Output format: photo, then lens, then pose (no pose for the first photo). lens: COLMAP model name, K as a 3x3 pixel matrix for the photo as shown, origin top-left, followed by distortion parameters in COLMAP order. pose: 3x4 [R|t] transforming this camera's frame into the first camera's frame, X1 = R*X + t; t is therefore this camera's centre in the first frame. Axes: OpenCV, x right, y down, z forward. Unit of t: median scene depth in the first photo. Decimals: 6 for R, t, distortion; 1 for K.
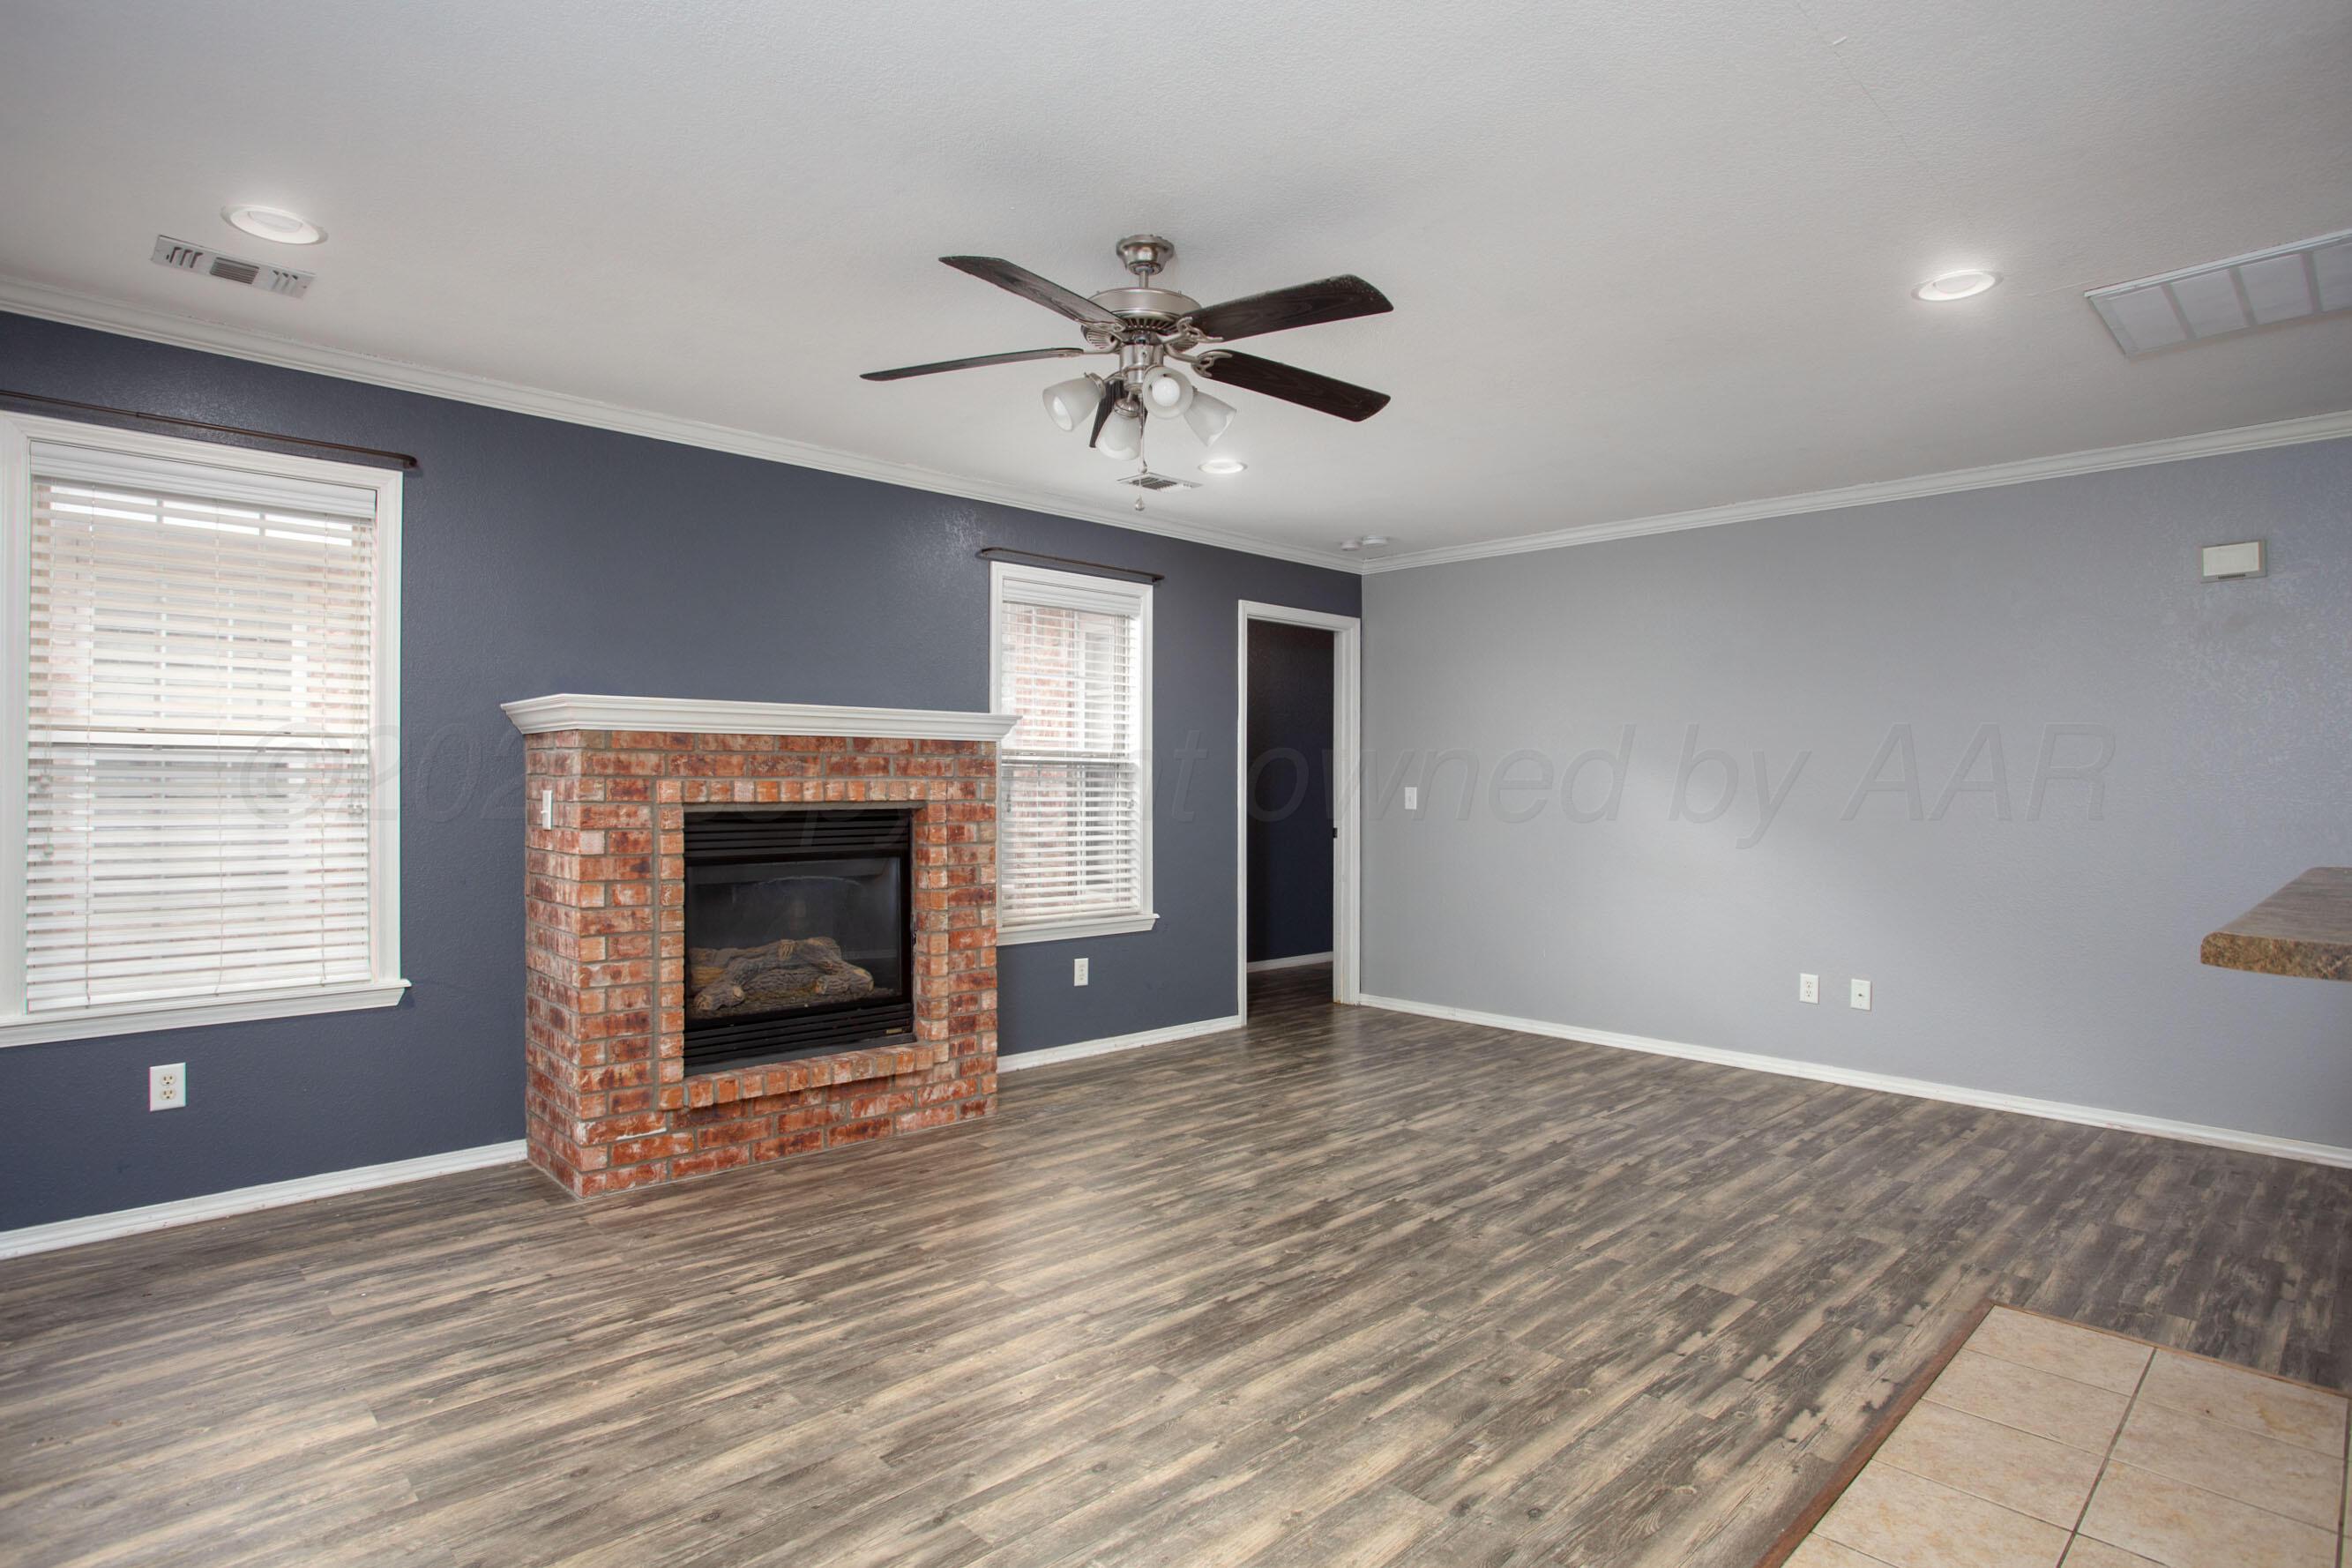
lens RADIAL K [[1221.4, 0, 1199.6], [0, 1221.4, 797.8], [0, 0, 1]] dist [-0.076188, 0.044872]
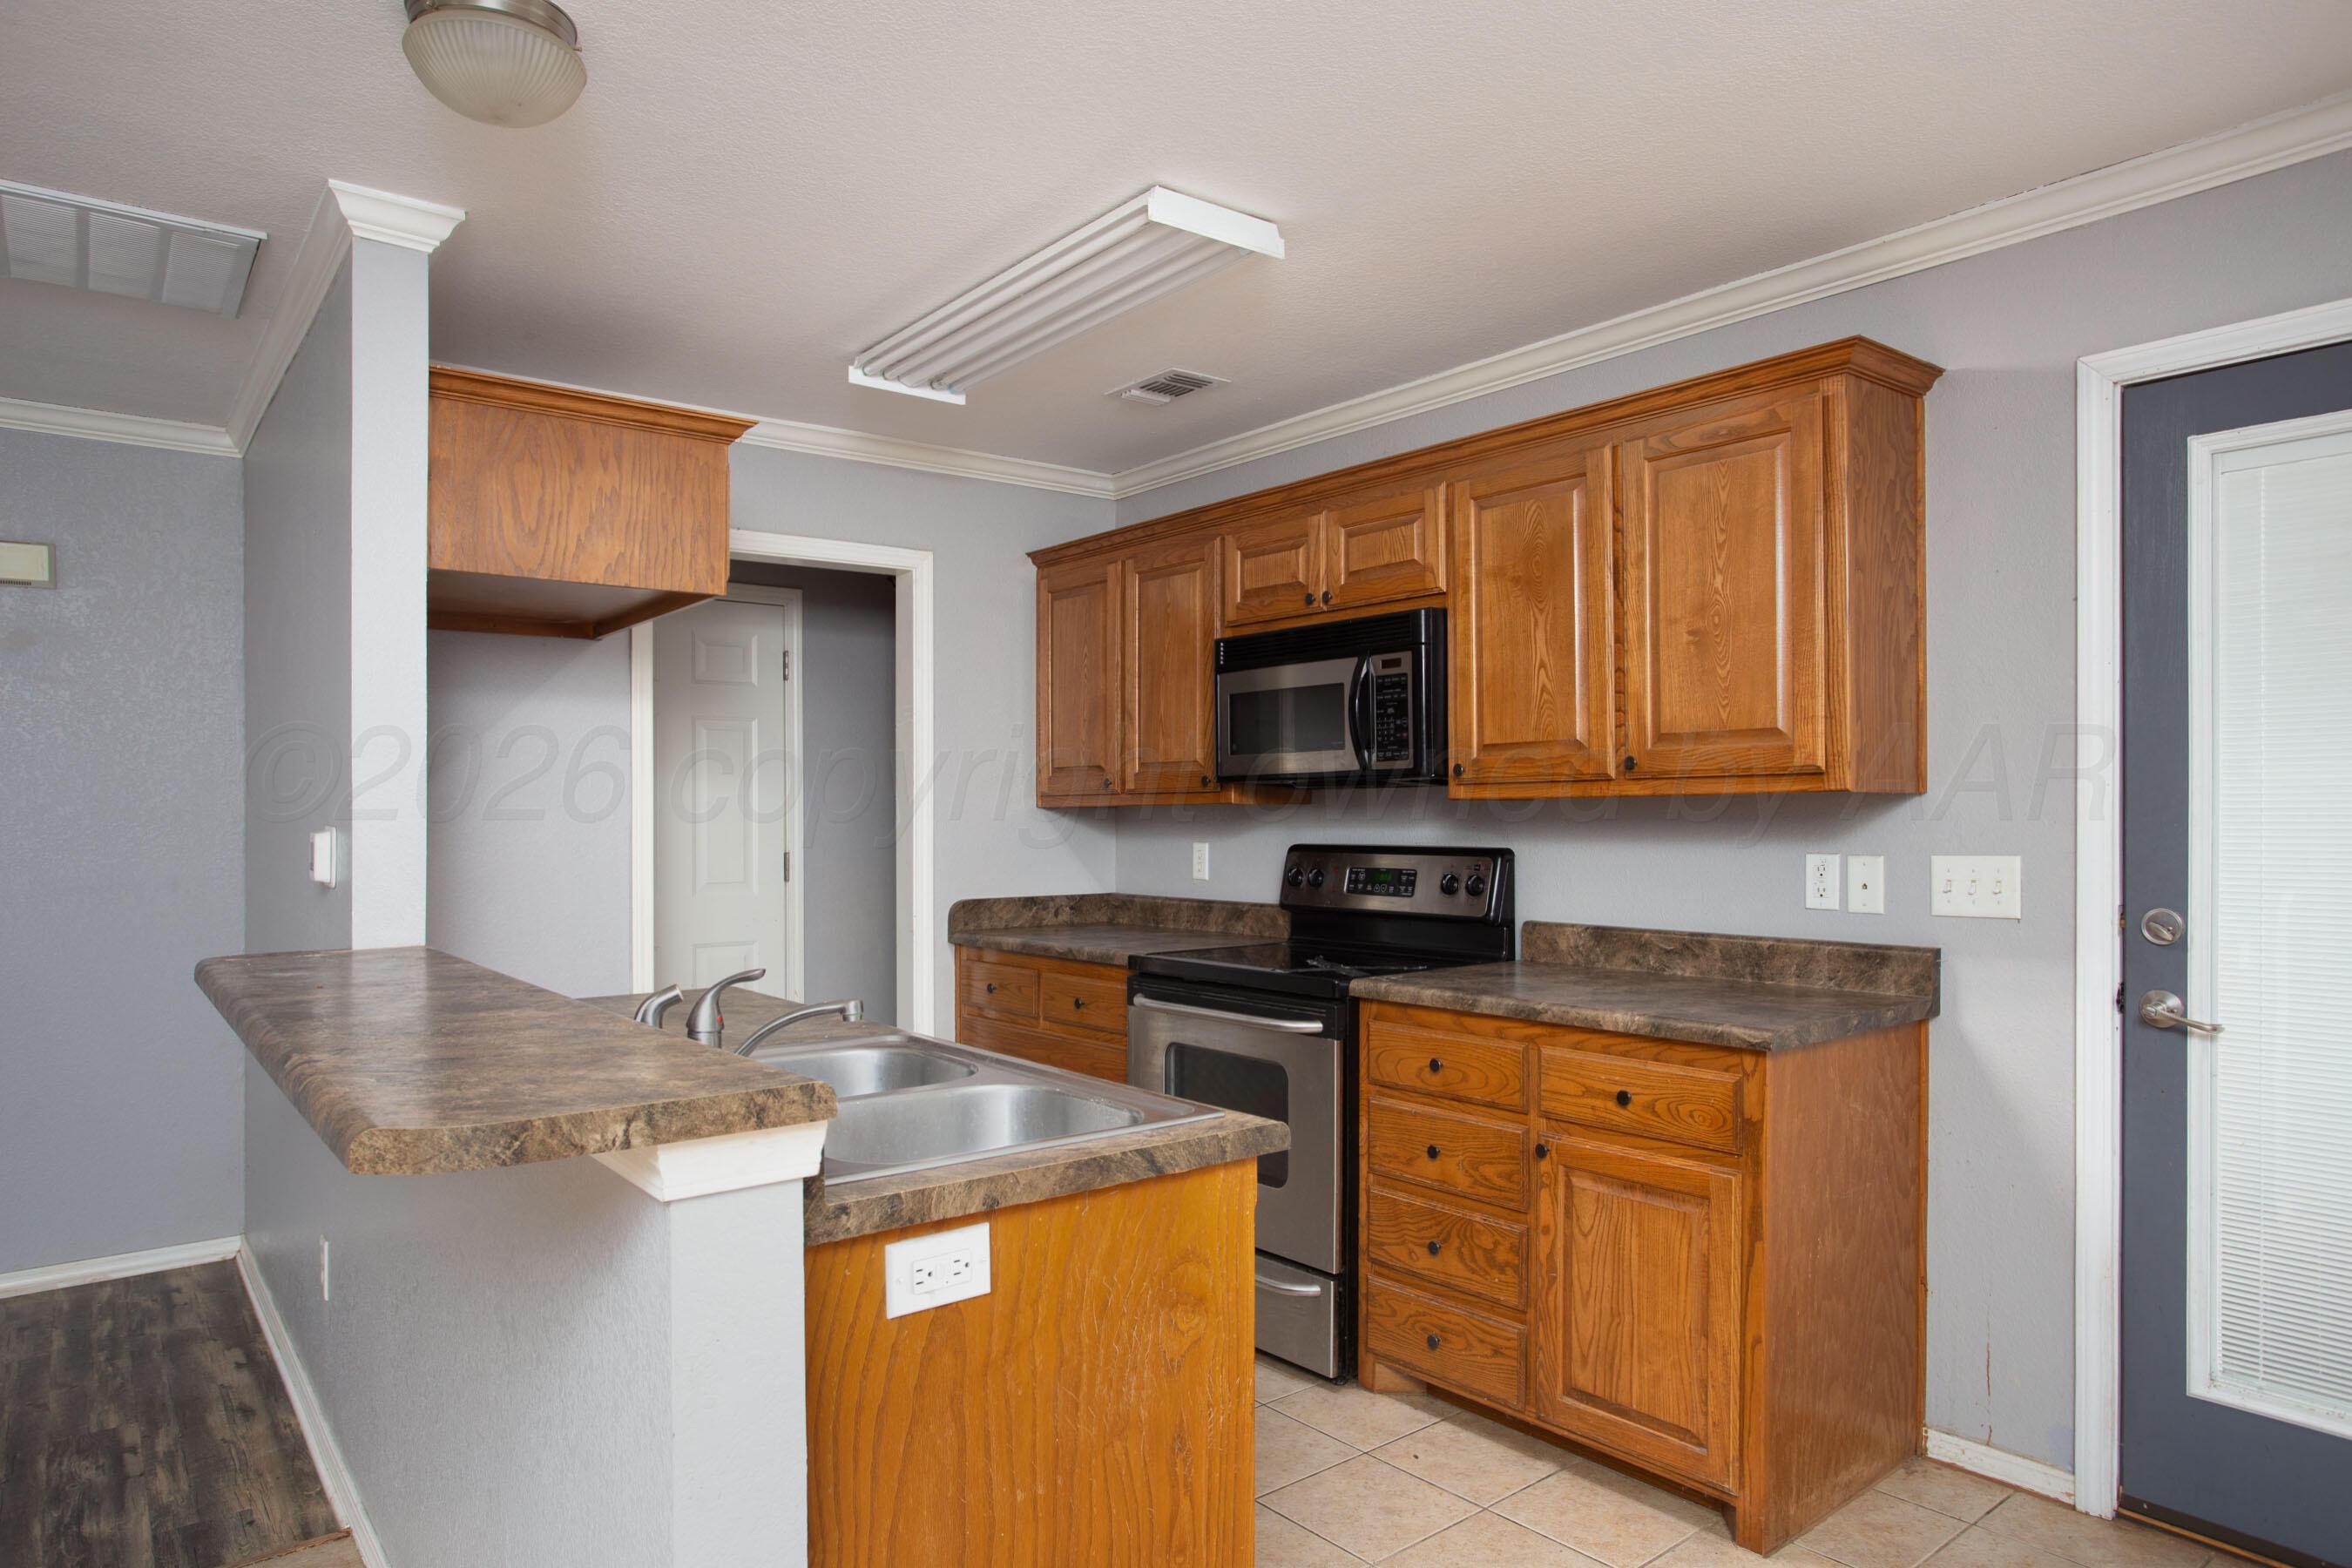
lens RADIAL K [[1429.6, 0, 1176.0], [0, 1429.6, 784.0], [0, 0, 1]] dist [-0.041203, 0.045811]
pose [[0.110954, 0.009979, 0.993775, 0.003580], [0.016643, 0.999791, -0.011898, -0.029041], [-0.993686, 0.017859, 0.110764, 0.126192]]
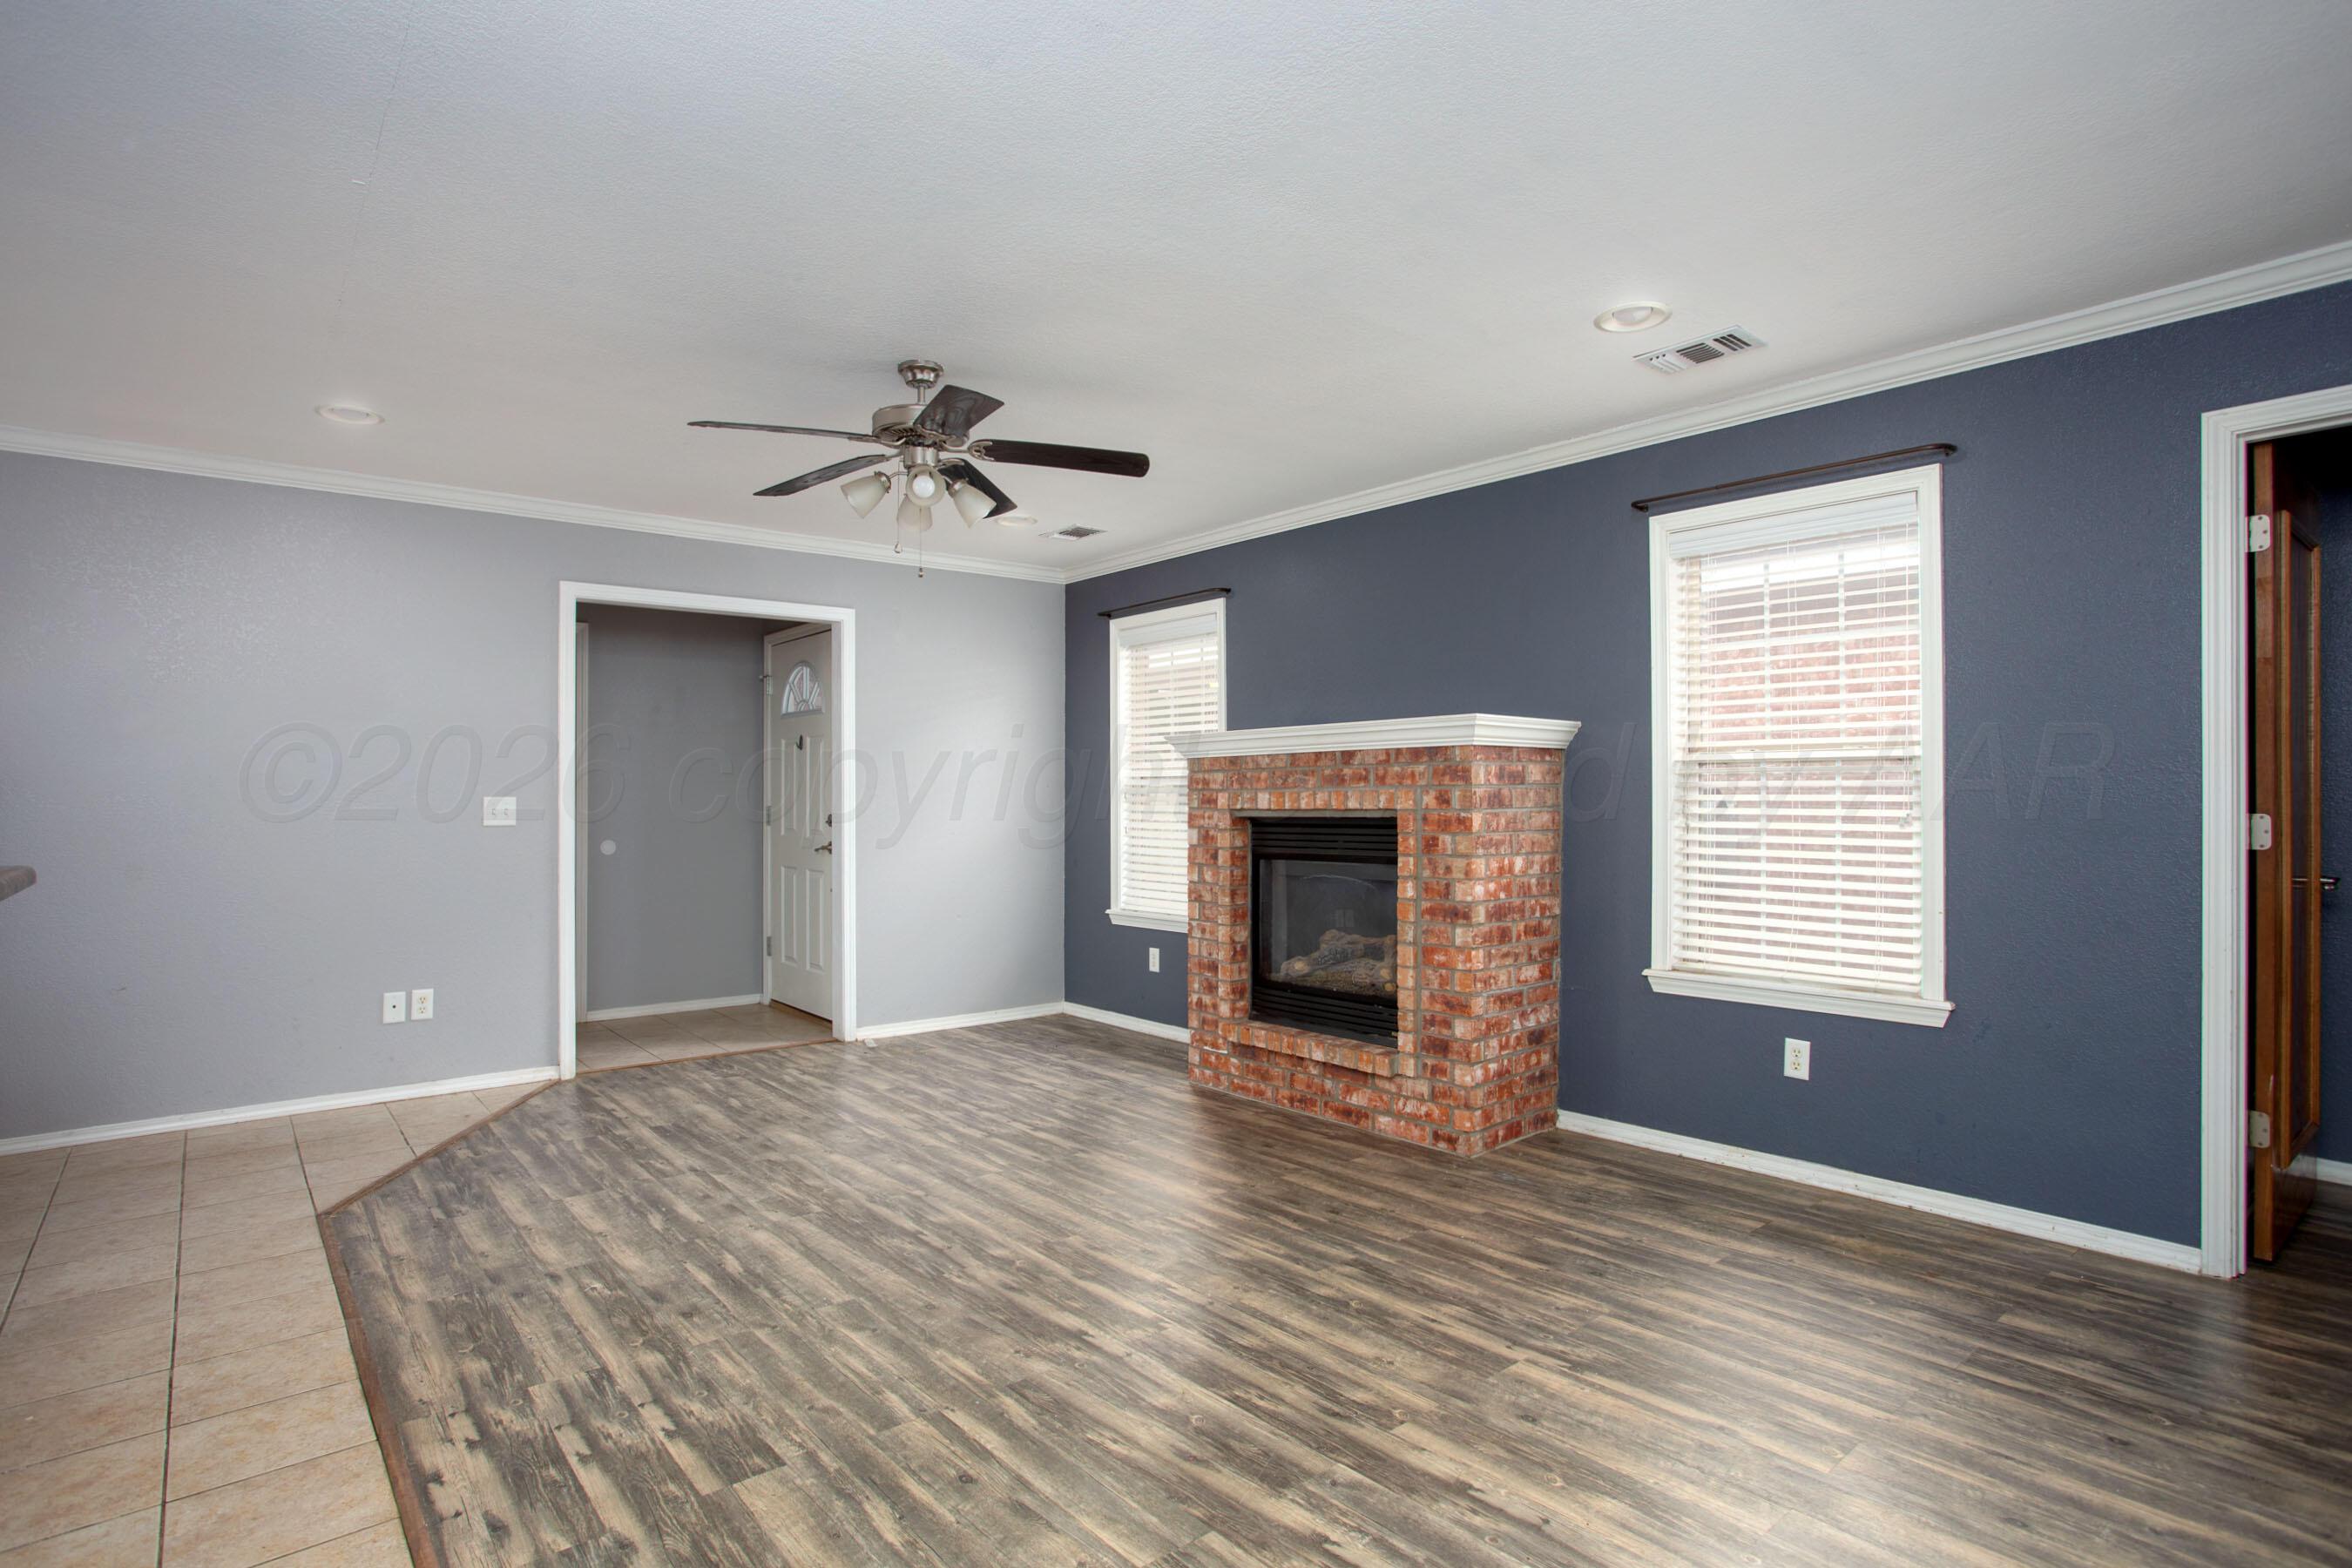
lens RADIAL K [[1221.4, 0, 1199.6], [0, 1221.4, 797.8], [0, 0, 1]] dist [-0.076188, 0.044872]
pose [[-0.066899, -0.008307, -0.997725, 0.935226], [-0.005301, 0.999954, -0.007970, 0.001760], [0.997746, 0.004756, -0.066940, 1.074382]]
